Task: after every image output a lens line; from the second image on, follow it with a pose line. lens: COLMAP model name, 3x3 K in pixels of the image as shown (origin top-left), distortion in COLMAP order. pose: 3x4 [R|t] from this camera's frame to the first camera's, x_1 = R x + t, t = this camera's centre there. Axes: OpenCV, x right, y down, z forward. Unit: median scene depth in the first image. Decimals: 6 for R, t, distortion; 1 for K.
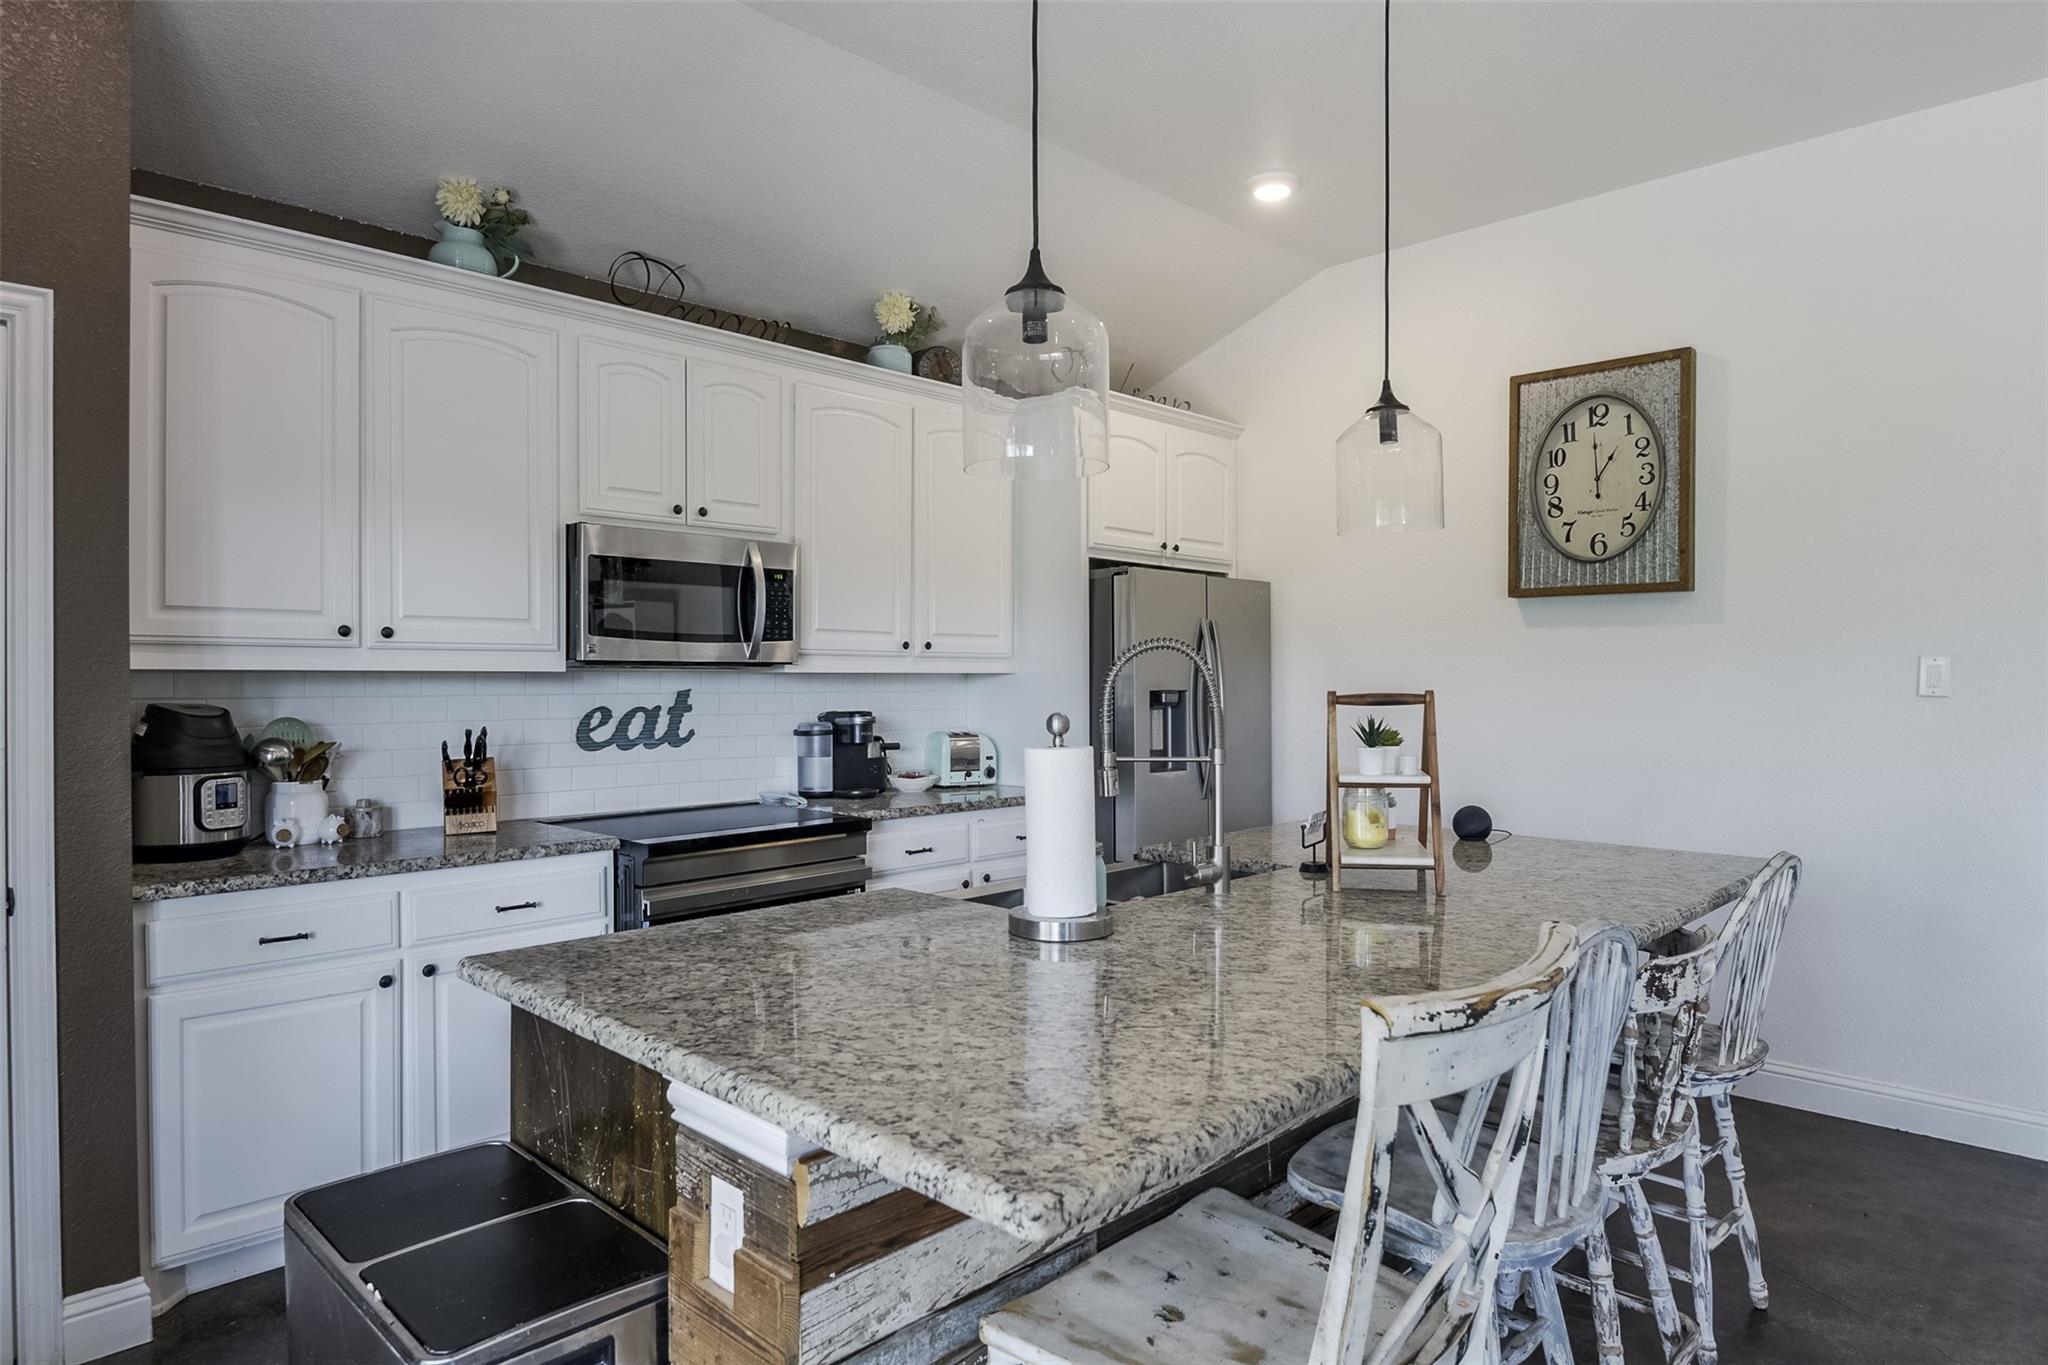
lens RADIAL K [[1202.7, 0, 1014.1], [0, 1202.7, 692.4], [0, 0, 1]] dist [-0.020335, -0.000151]
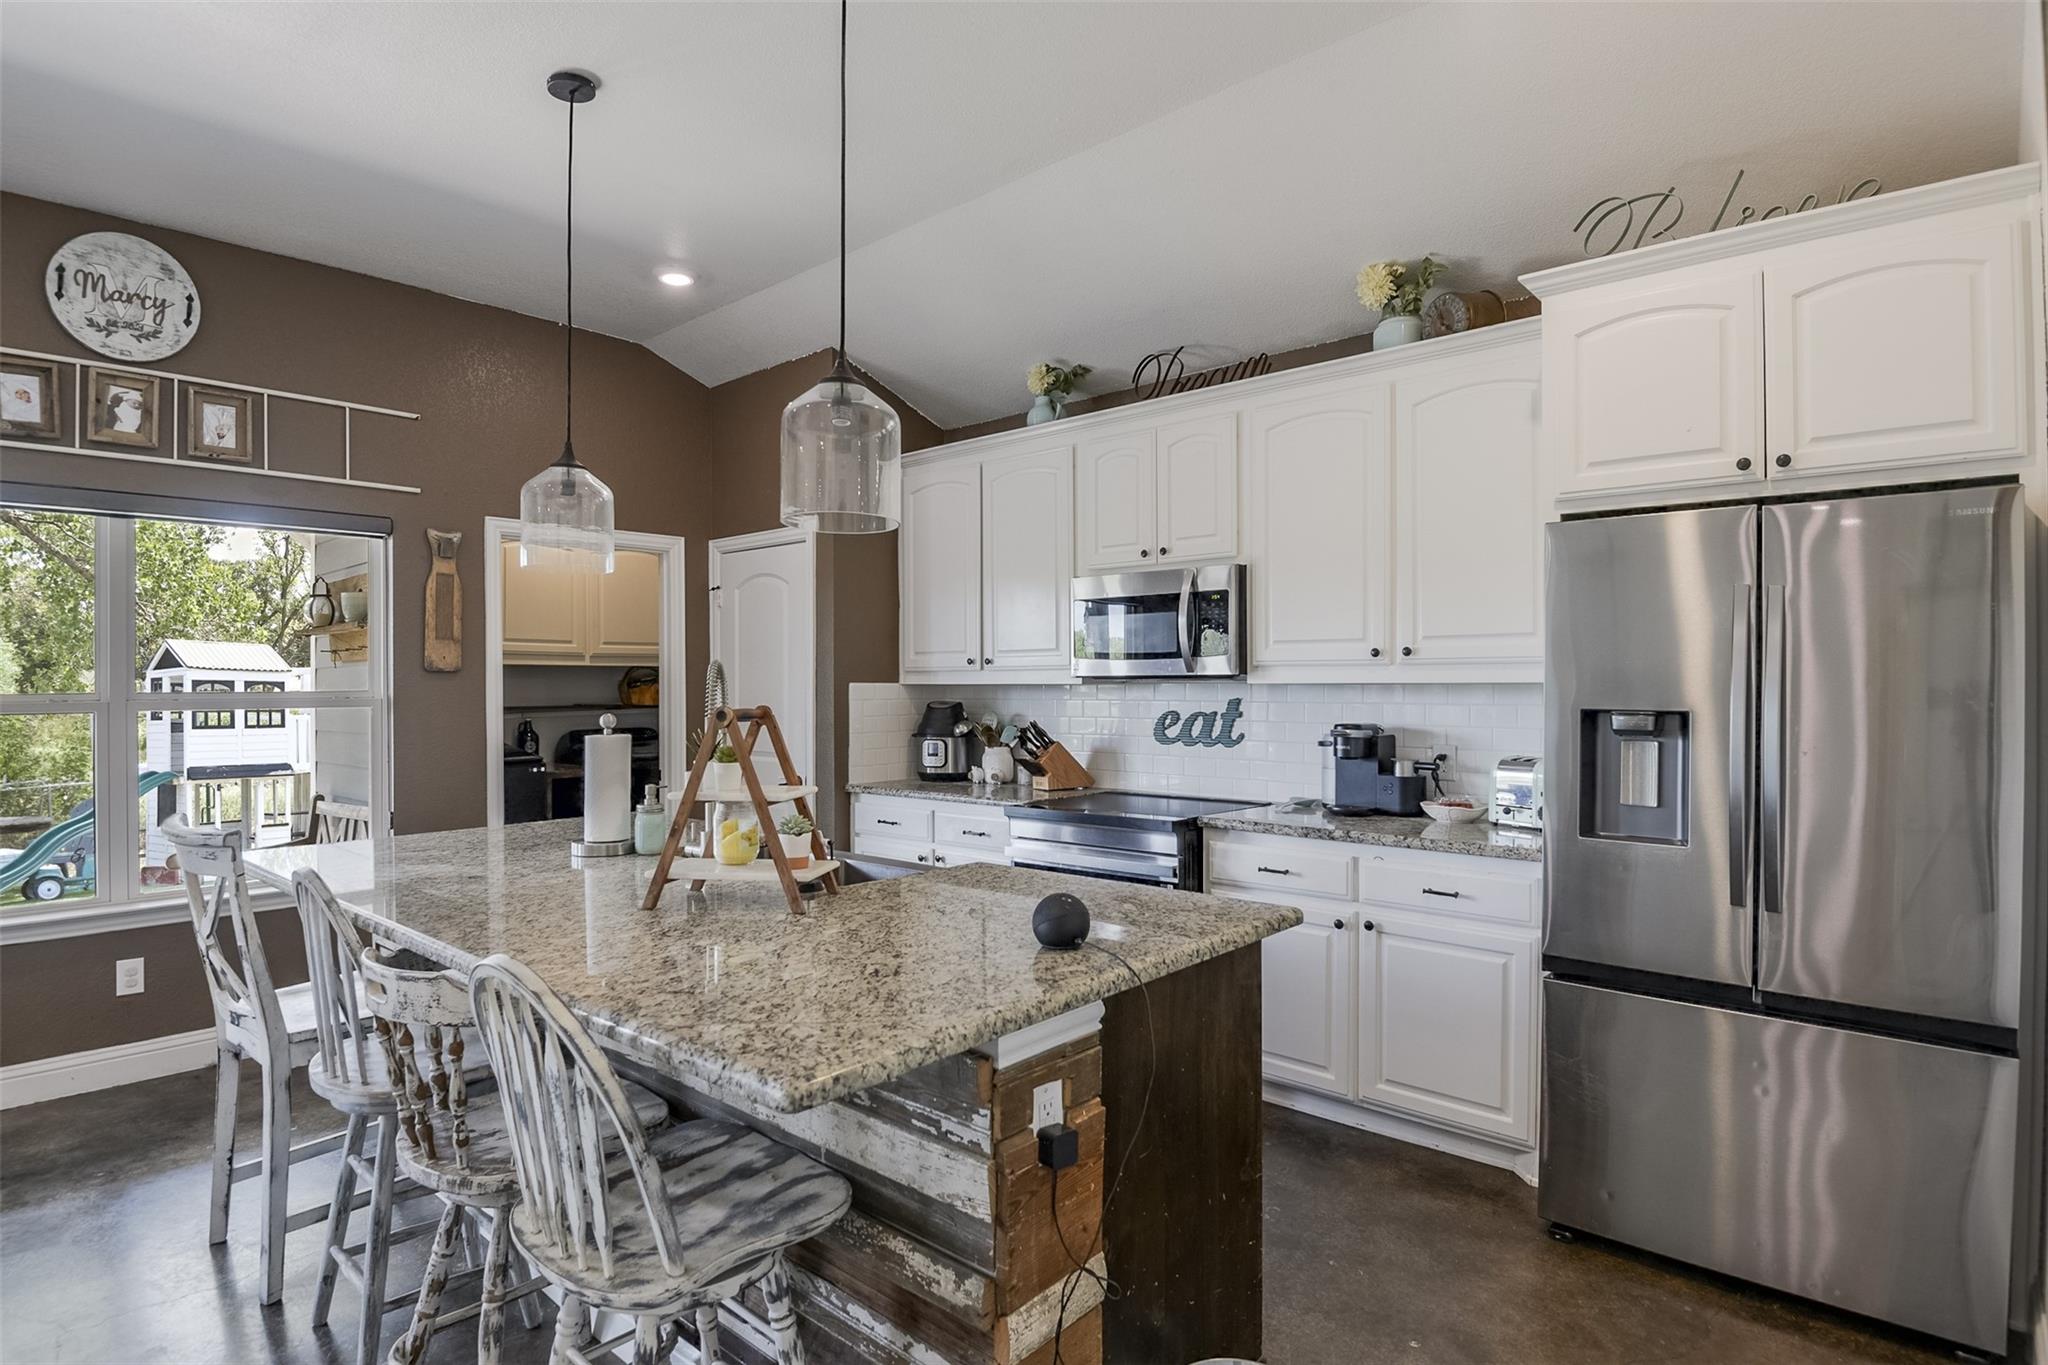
lens RADIAL K [[1025.1, 0, 1021.0], [0, 1025.1, 688.6], [0, 0, 1]] dist [-0.026900, -0.000813]
pose [[0.059108, 0.002654, -0.998248, 0.507631], [-0.012091, 0.999925, 0.001942, -0.008070], [0.998178, 0.011955, 0.059135, 0.530978]]
